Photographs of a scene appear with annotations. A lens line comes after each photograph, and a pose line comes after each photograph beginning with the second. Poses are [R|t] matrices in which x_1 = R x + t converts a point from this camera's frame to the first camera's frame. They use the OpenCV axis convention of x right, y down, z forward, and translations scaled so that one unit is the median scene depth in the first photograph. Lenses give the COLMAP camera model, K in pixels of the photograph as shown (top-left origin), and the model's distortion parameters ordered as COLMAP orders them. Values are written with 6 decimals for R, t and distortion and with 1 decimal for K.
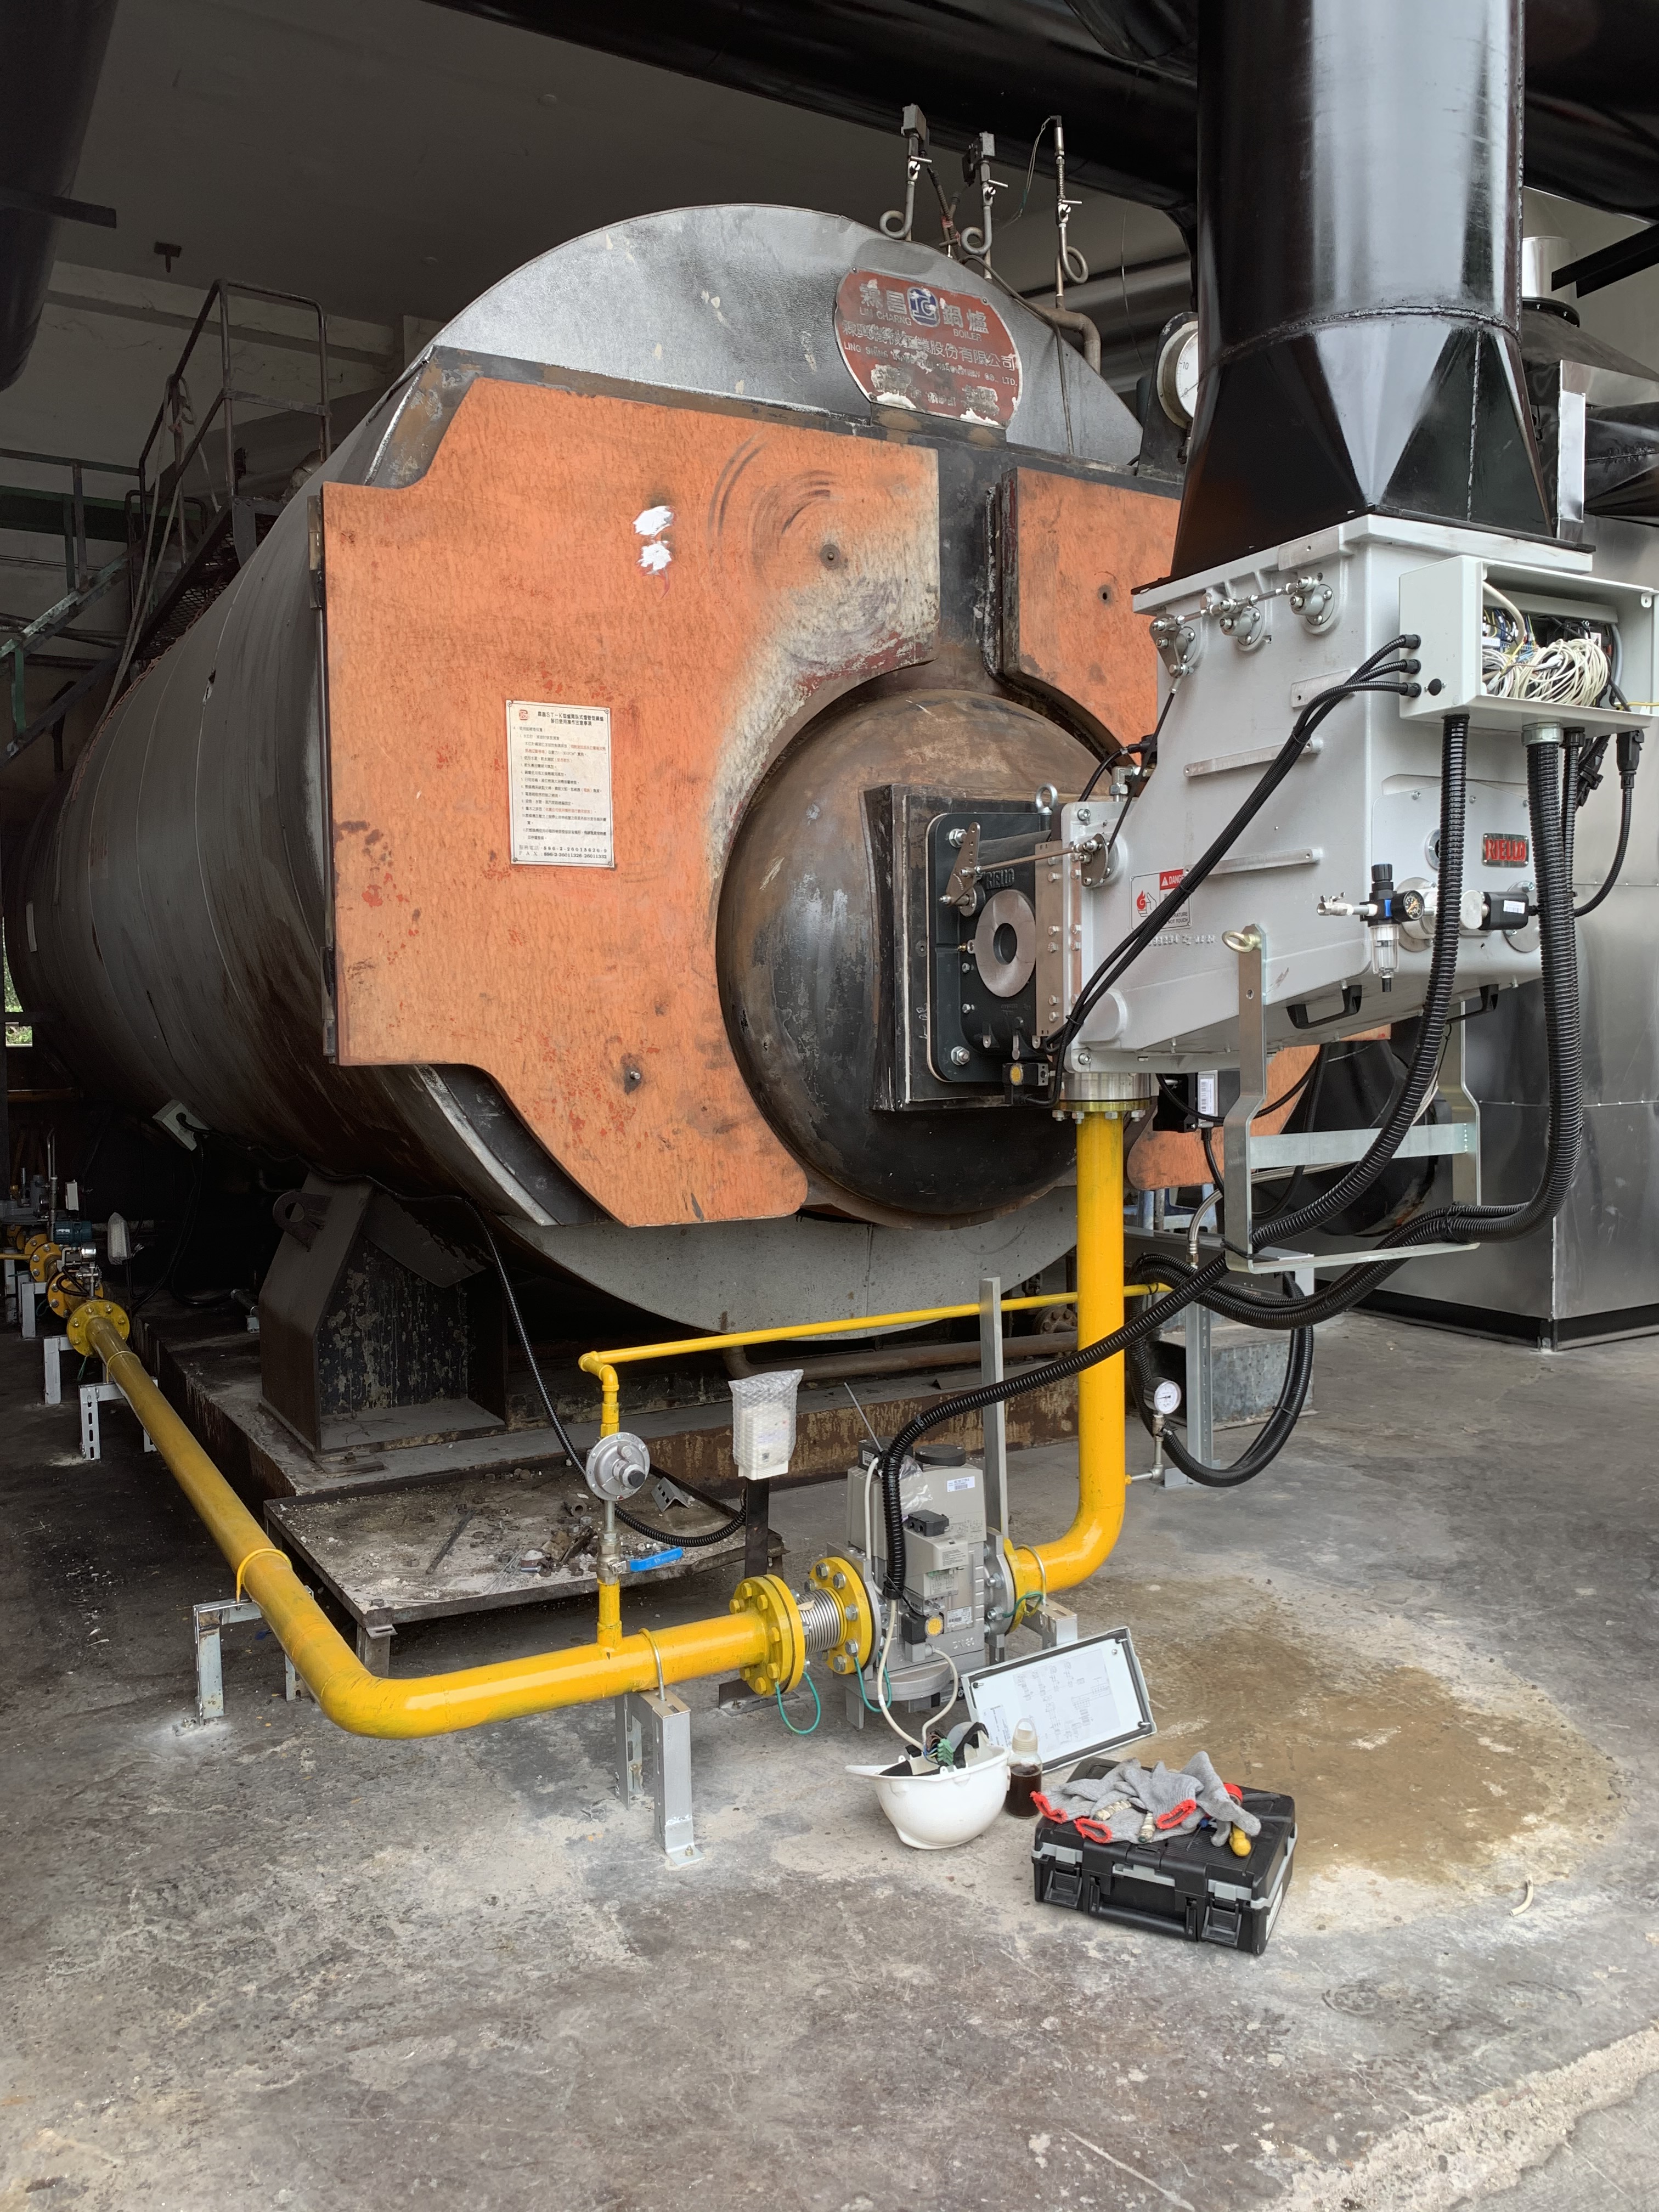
lens RADIAL K [[1684.3, 0, 834.9], [0, 1684.3, 1105.3], [0, 0, 1]] dist [0.040121, -0.050006]
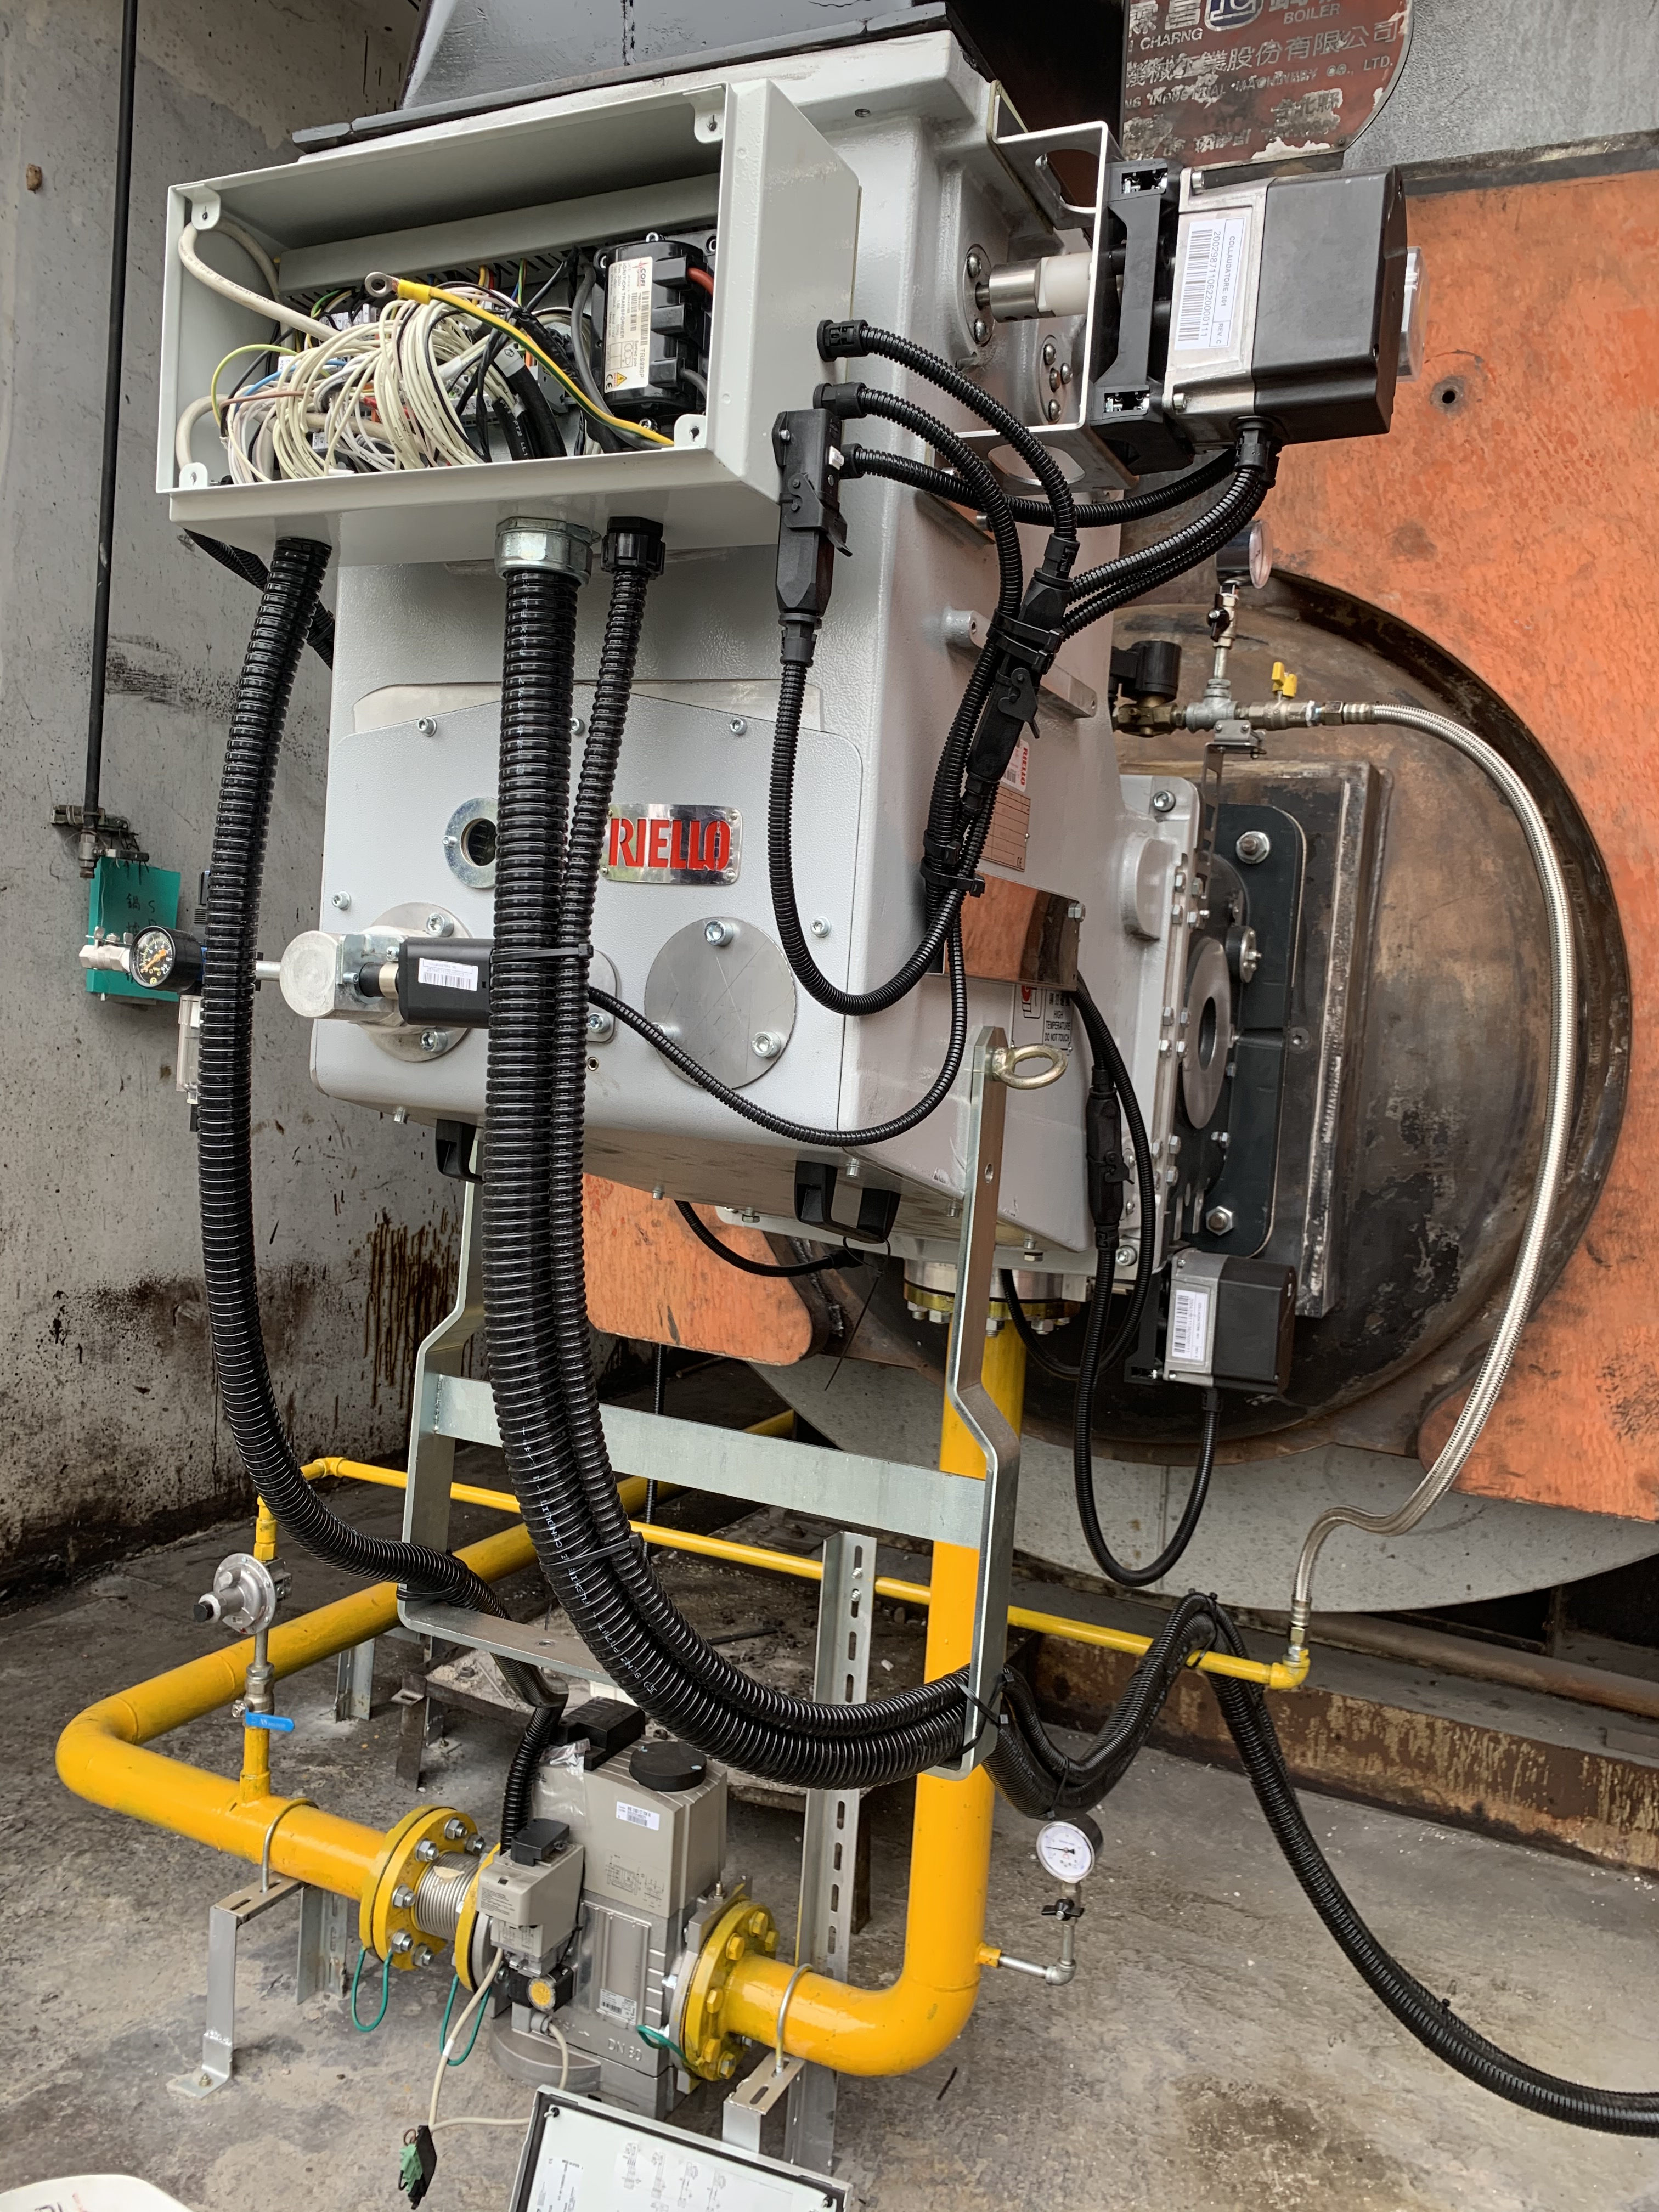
lens RADIAL K [[1684.3, 0, 823.6], [0, 1684.3, 1099.8], [0, 0, 1]] dist [0.040121, -0.050006]
pose [[0.566513, 0.103193, -0.817566, 0.609749], [-0.121034, 0.991788, 0.041315, -0.087013], [0.815116, 0.075548, 0.574351, 0.635426]]
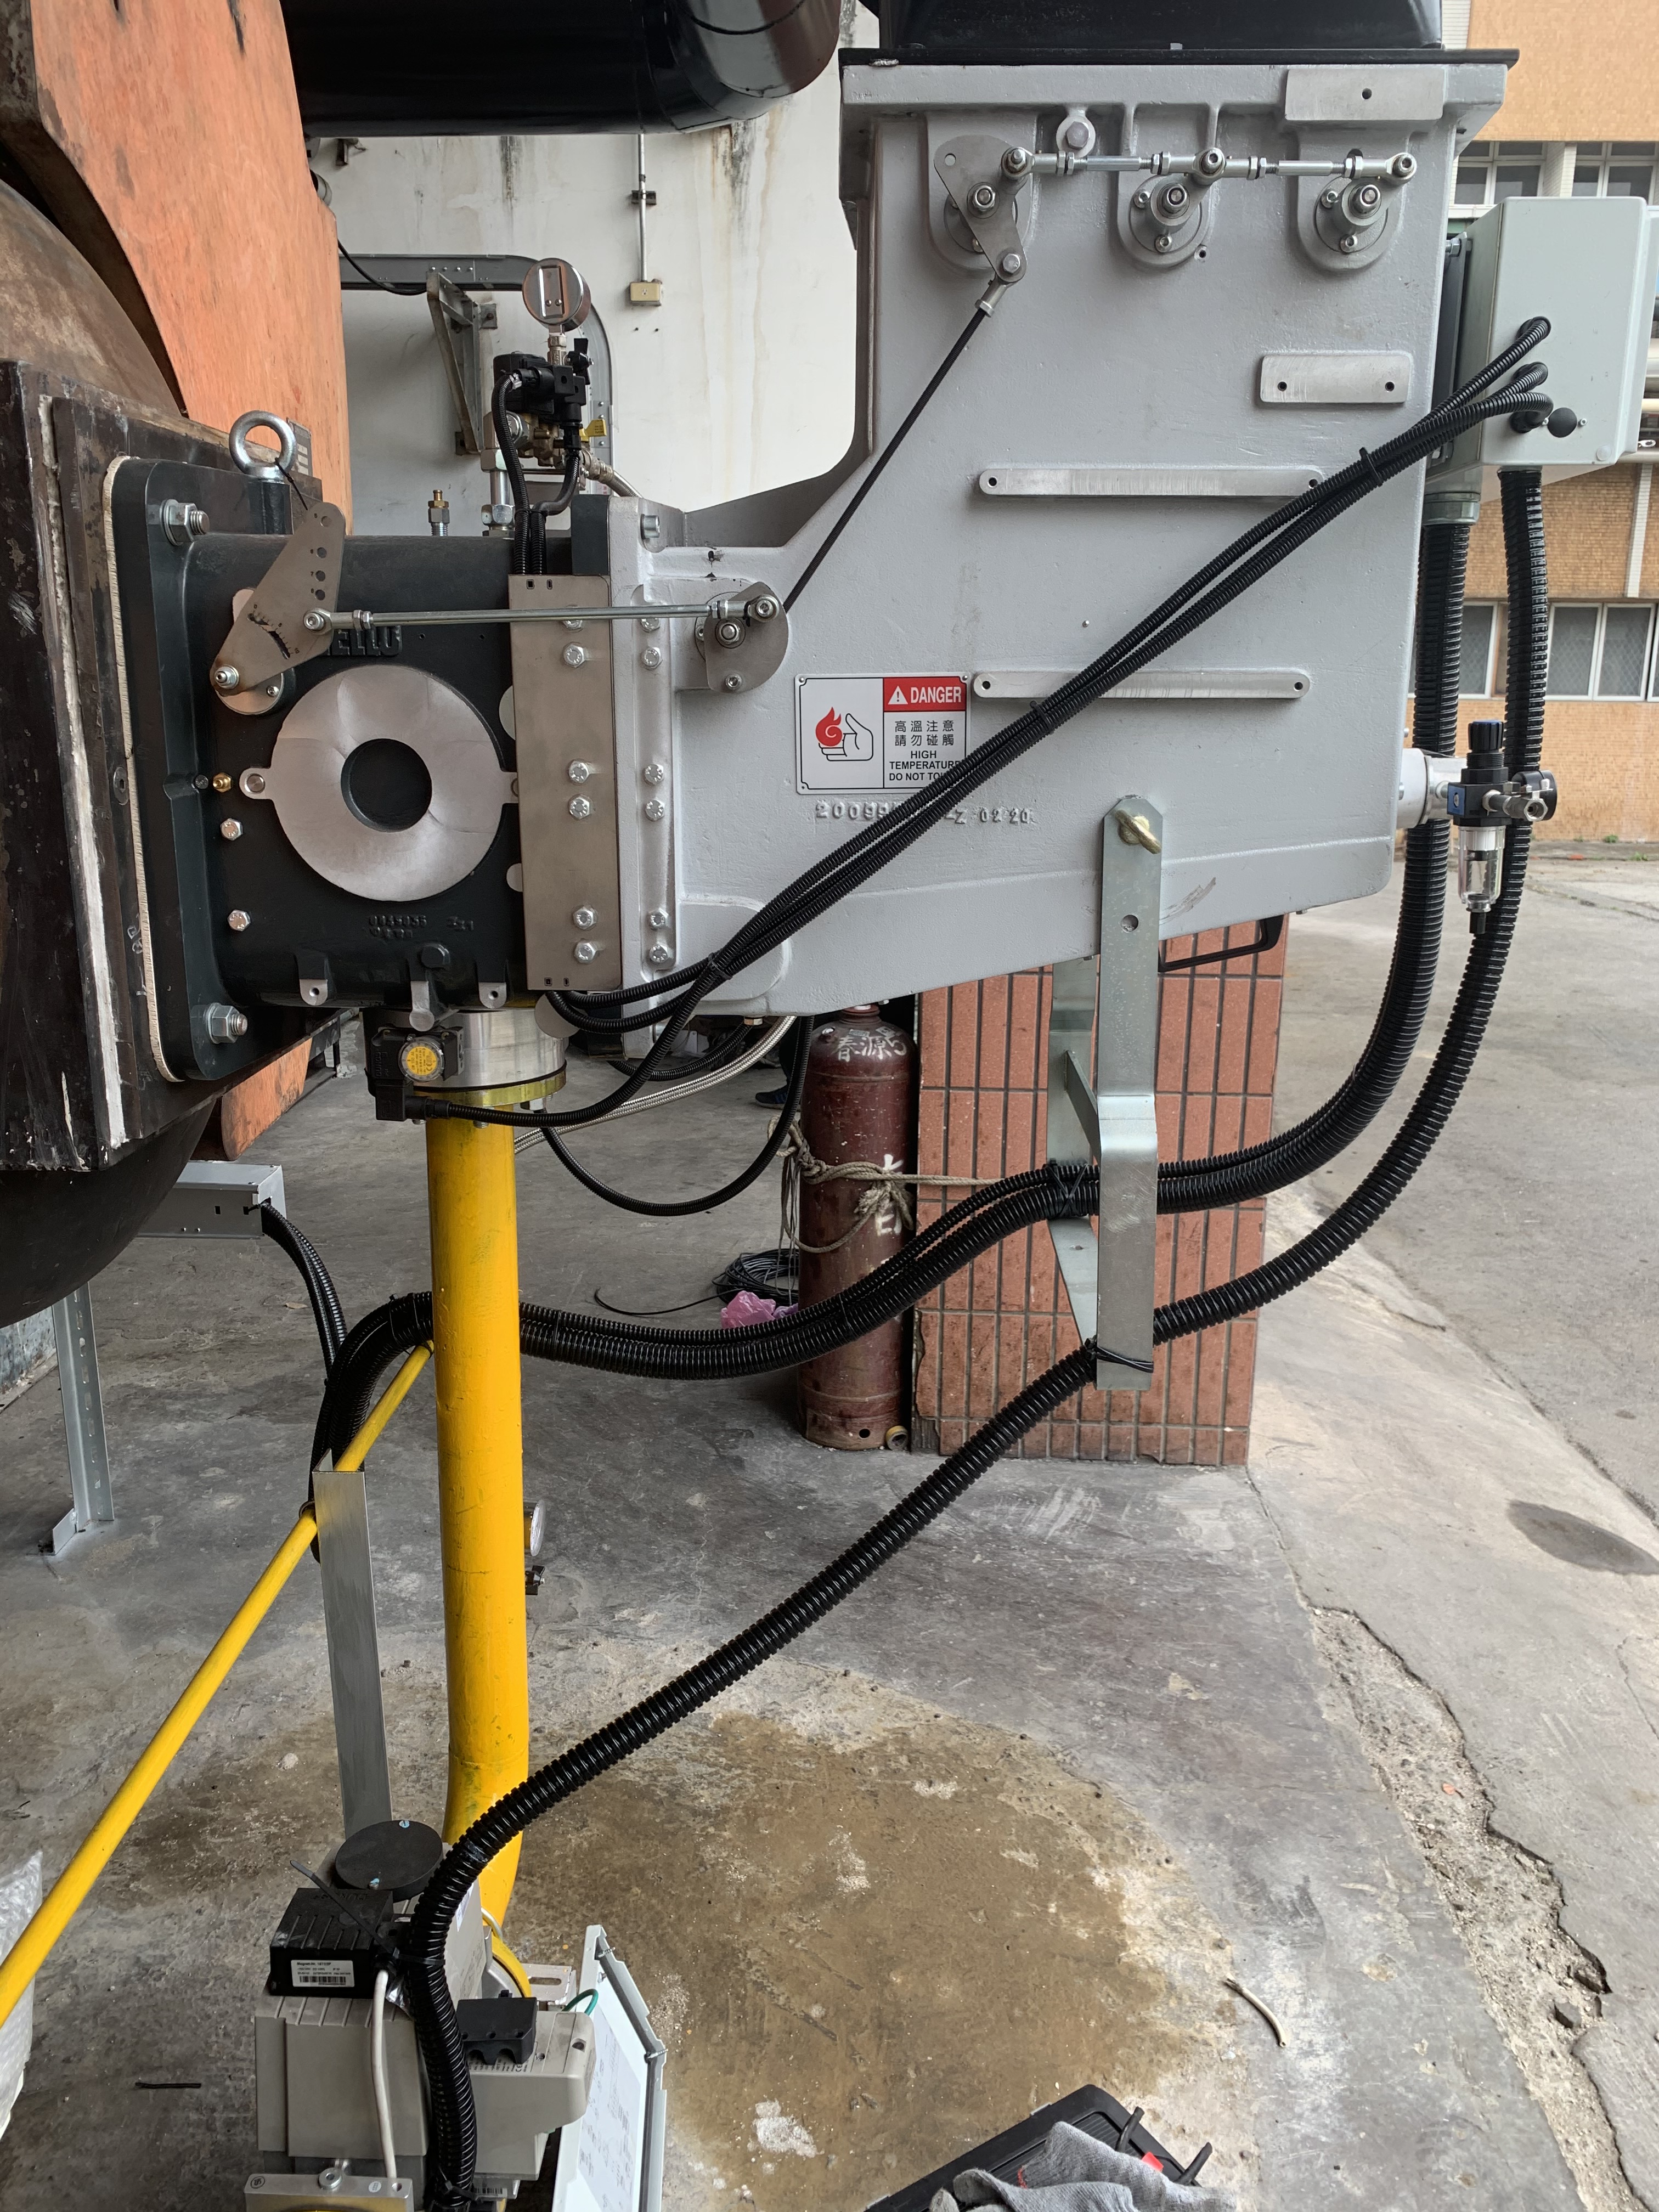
lens RADIAL K [[1684.3, 0, 847.4], [0, 1684.3, 1087.7], [0, 0, 1]] dist [0.040121, -0.050006]
pose [[0.514503, -0.186431, 0.836977, -0.234019], [0.026466, 0.979067, 0.201812, -0.105270], [-0.857080, -0.081682, 0.508667, 0.644673]]
